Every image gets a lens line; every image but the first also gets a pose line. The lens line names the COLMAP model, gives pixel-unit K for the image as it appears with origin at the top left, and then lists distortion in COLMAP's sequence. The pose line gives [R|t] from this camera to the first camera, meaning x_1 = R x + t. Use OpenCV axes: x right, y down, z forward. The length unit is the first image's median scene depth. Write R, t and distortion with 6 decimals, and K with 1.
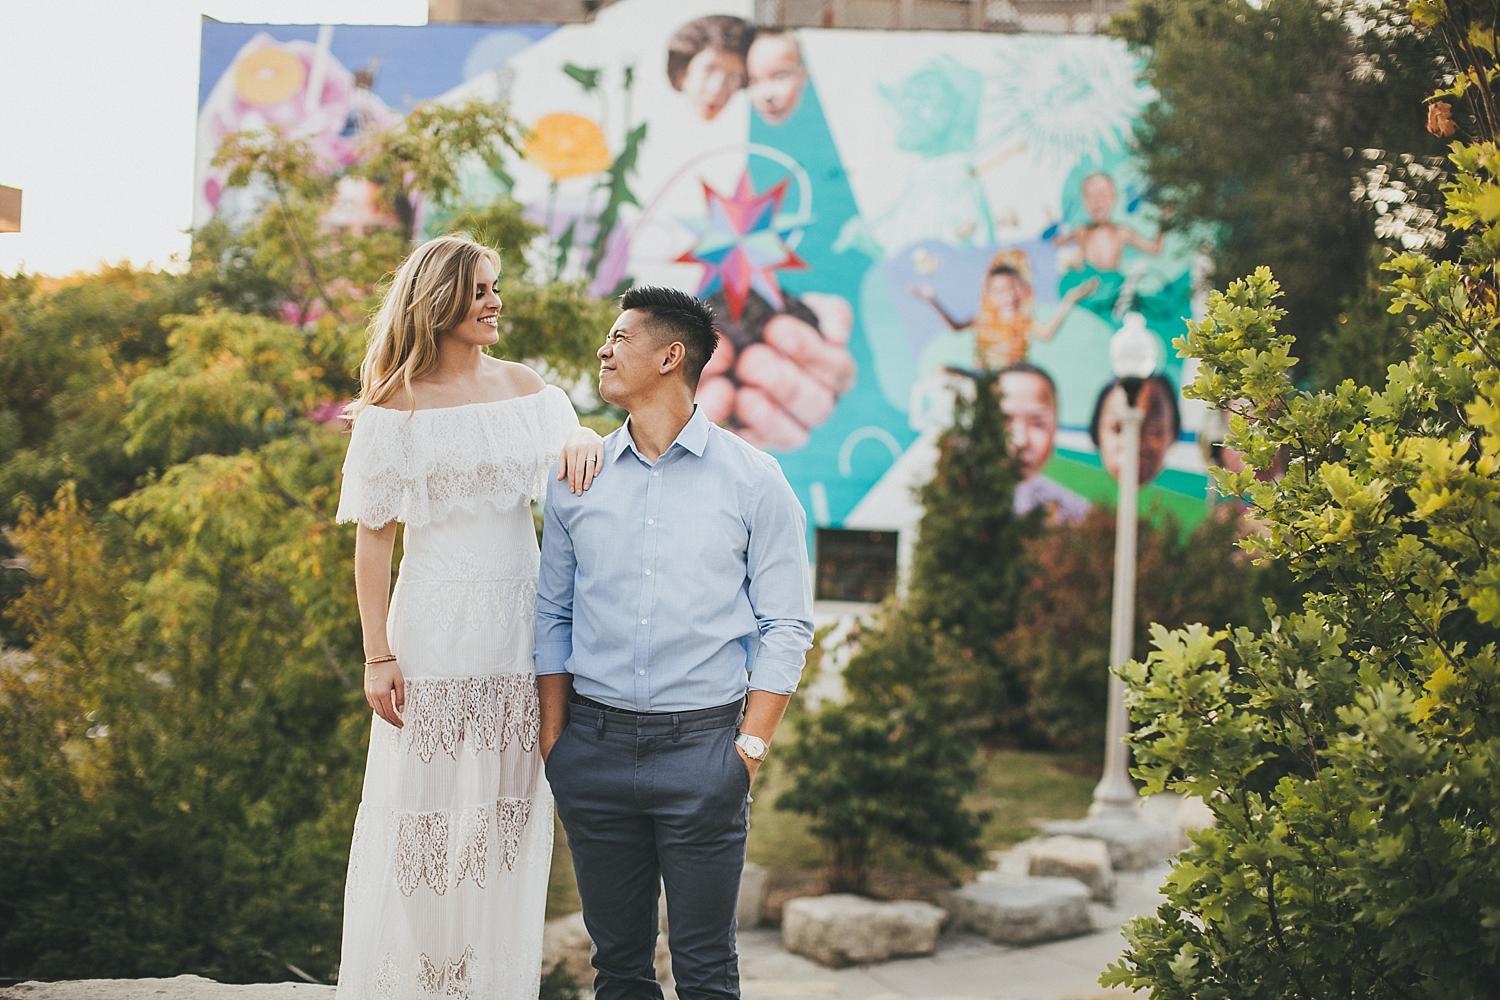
lens RADIAL K [[2139.0, 0, 748.6], [0, 2139.0, 514.6], [0, 0, 1]] dist [0.137204, 0.000000]
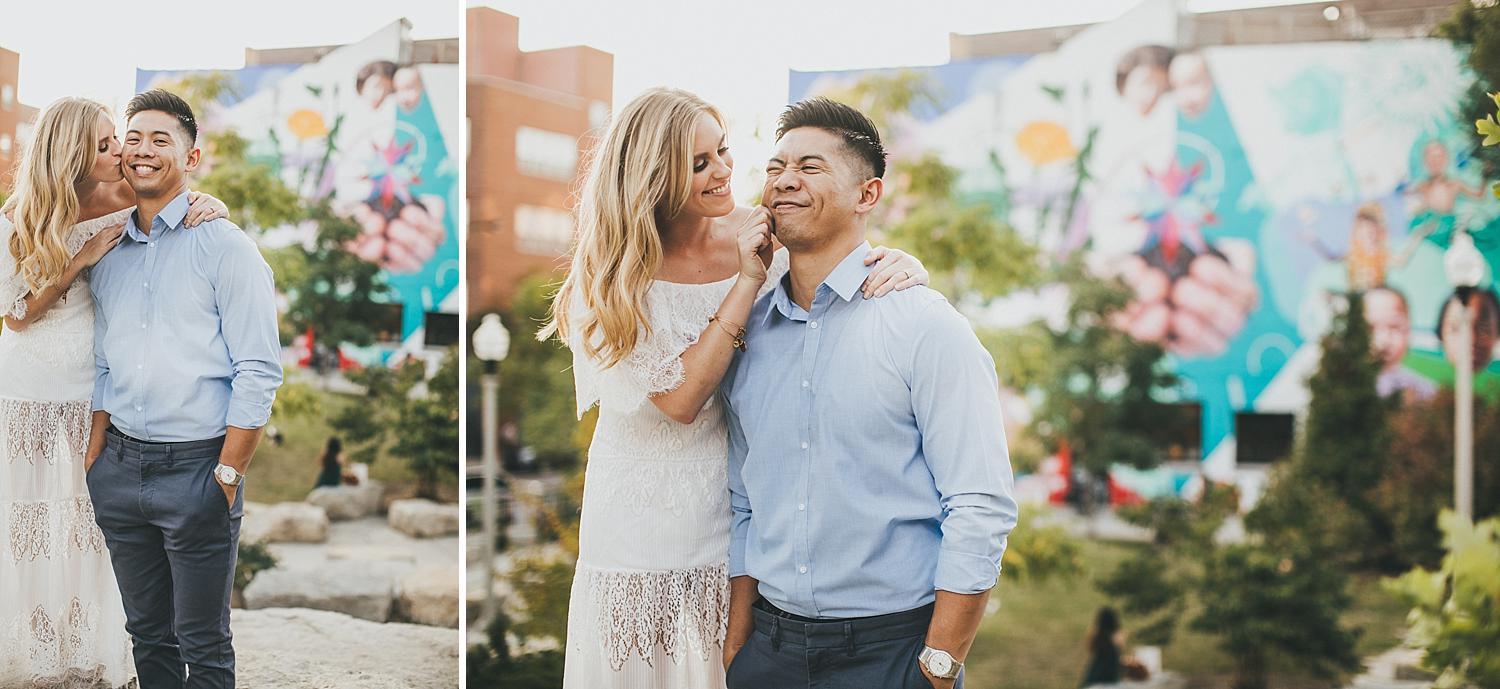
lens RADIAL K [[2801.3, 0, 750.8], [0, 2801.3, 328.7], [0, 0, 1]] dist [0.169108, 0.000000]
pose [[0.997816, -0.034915, -0.056065, -0.166724], [0.034182, 0.999318, -0.013986, -0.030982], [0.056515, 0.012039, 0.998329, -0.778871]]
